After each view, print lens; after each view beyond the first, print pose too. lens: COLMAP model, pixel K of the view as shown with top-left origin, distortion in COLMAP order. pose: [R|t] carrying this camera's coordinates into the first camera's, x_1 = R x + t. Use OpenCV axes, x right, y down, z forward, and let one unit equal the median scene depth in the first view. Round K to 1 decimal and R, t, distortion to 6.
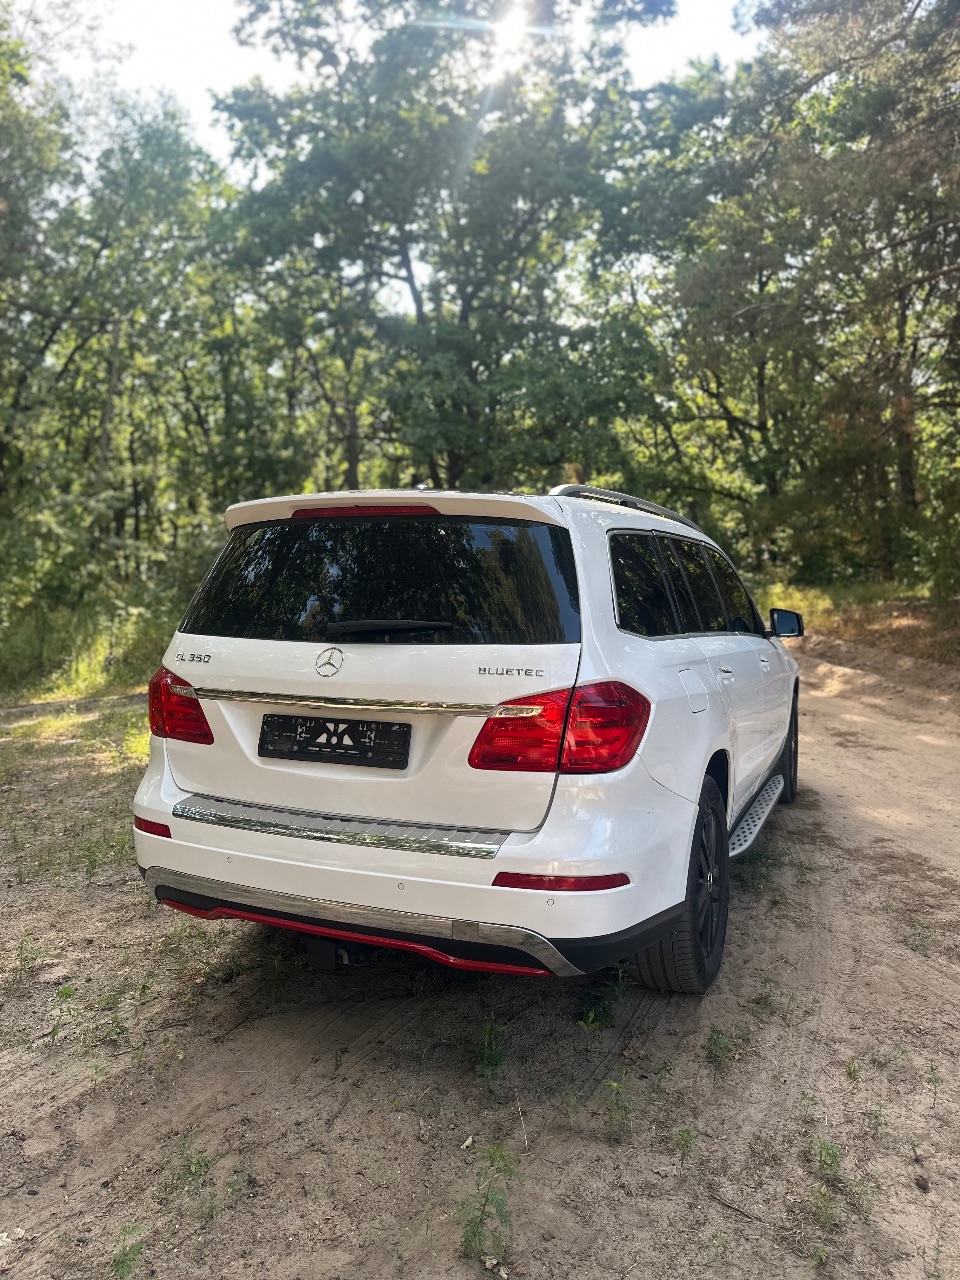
lens RADIAL K [[892.1, 0, 460.3], [0, 892.1, 640.7], [0, 0, 1]] dist [0.005571, -0.016828]
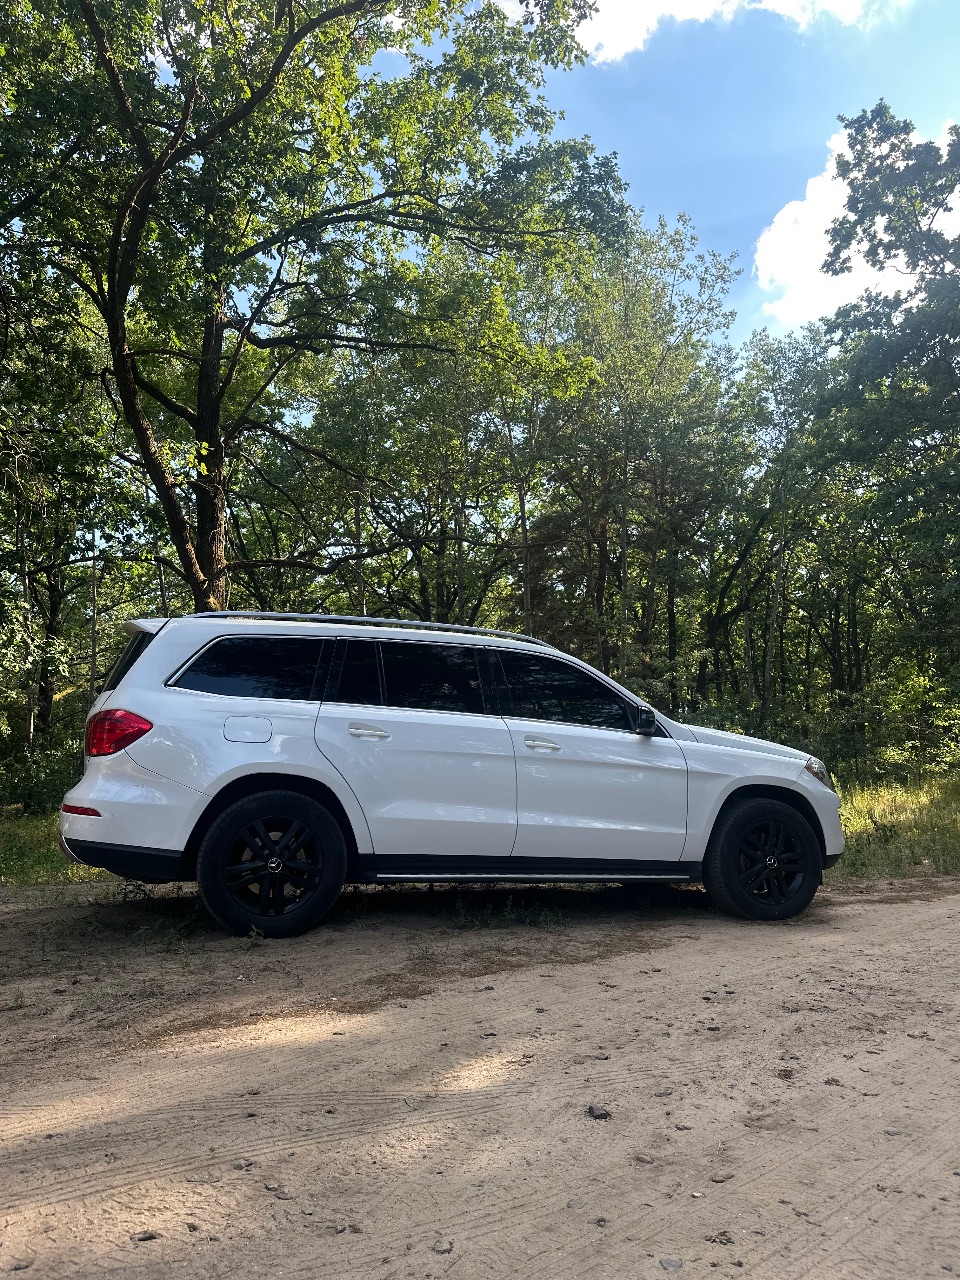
lens RADIAL K [[894.6, 0, 478.5], [0, 894.6, 625.1], [0, 0, 1]] dist [0.005989, 0.006234]
pose [[0.684499, -0.117133, -0.719542, 1.385387], [-0.059184, 0.974821, -0.214991, 0.156055], [0.726607, 0.189747, 0.660332, 0.177647]]
